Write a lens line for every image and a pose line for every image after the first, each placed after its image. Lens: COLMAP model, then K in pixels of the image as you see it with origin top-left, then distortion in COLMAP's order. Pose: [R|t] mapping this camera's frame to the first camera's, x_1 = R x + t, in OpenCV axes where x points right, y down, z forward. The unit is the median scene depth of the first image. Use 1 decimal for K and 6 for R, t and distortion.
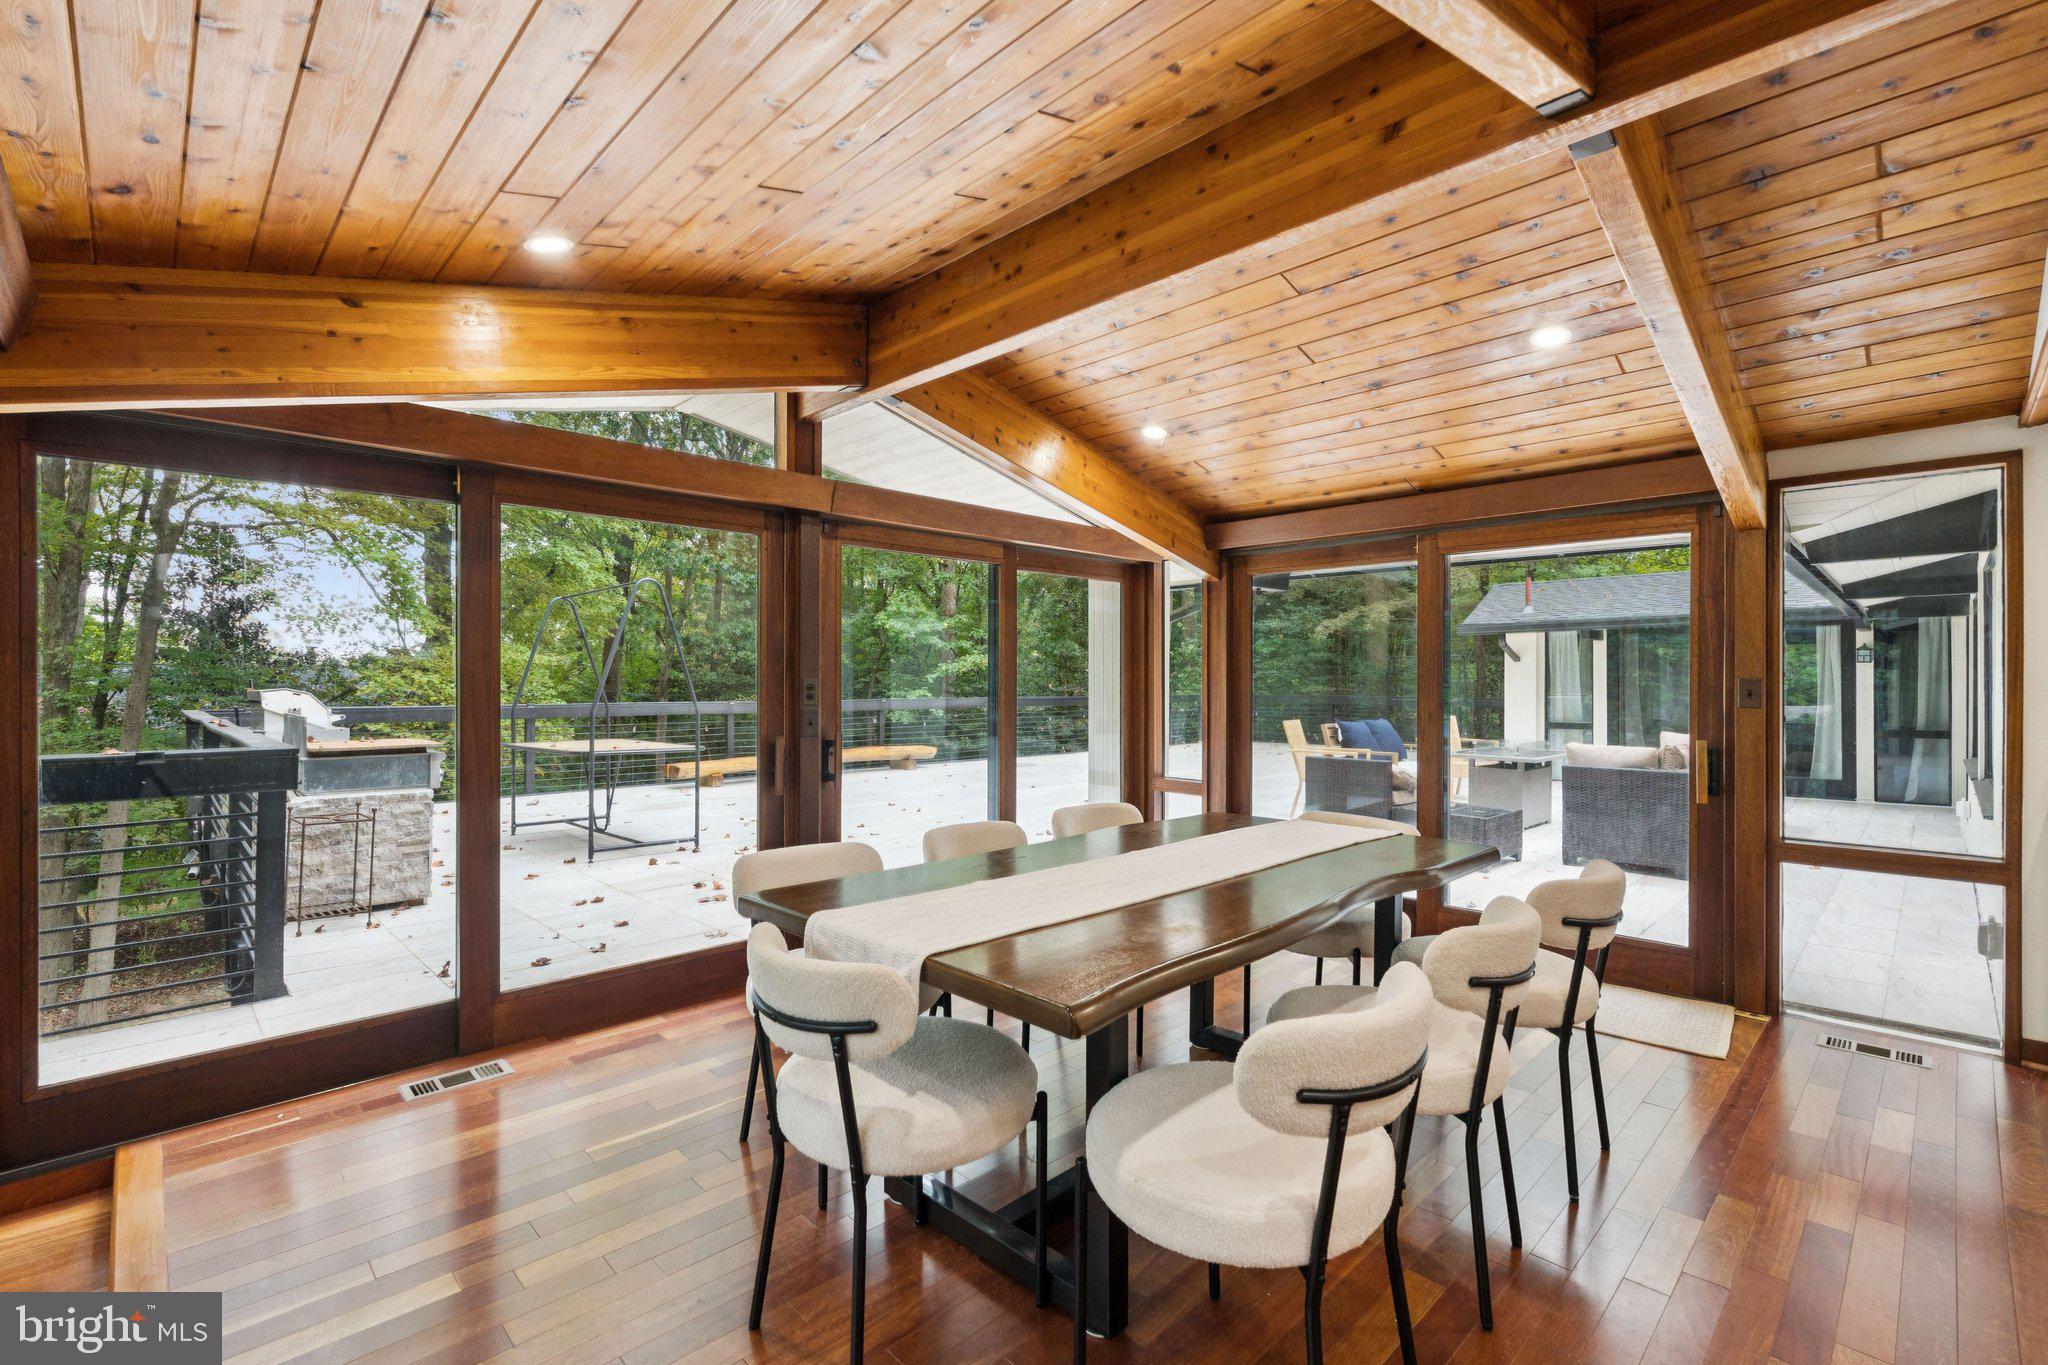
lens RADIAL K [[904.0, 0, 1024.0], [0, 904.0, 682.5], [0, 0, 1]] dist [-0.000901, -0.000471]
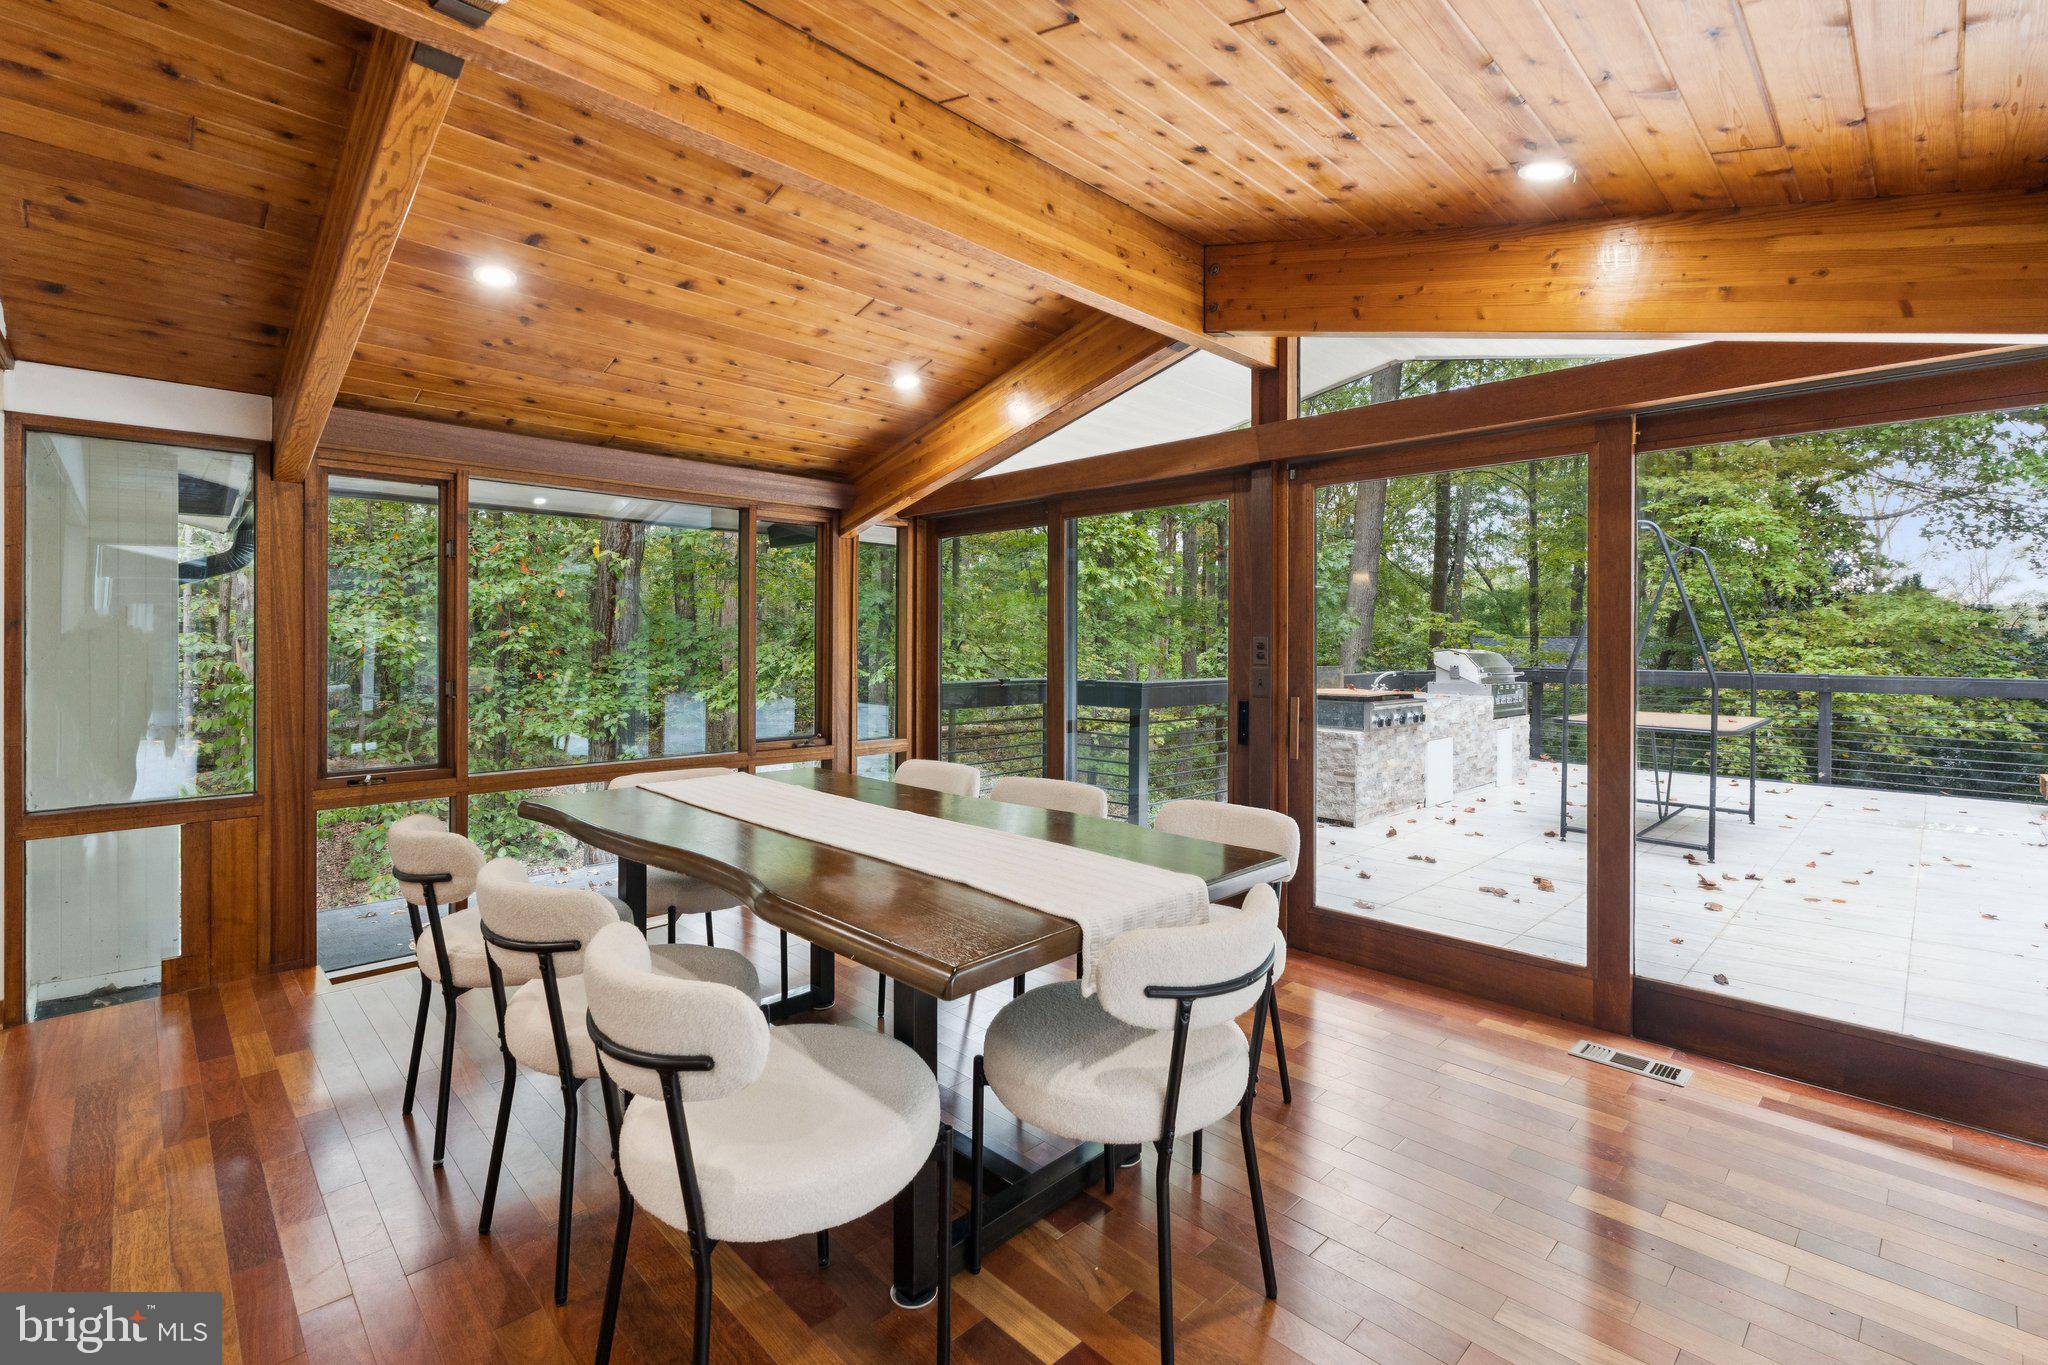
lens RADIAL K [[904.0, 0, 1024.0], [0, 904.0, 682.5], [0, 0, 1]] dist [-0.000901, -0.000471]
pose [[0.000543, 0.042080, -0.999114, 0.537574], [-0.004891, 0.999102, 0.042077, 0.003617], [0.999988, 0.004864, 0.000748, 0.558686]]
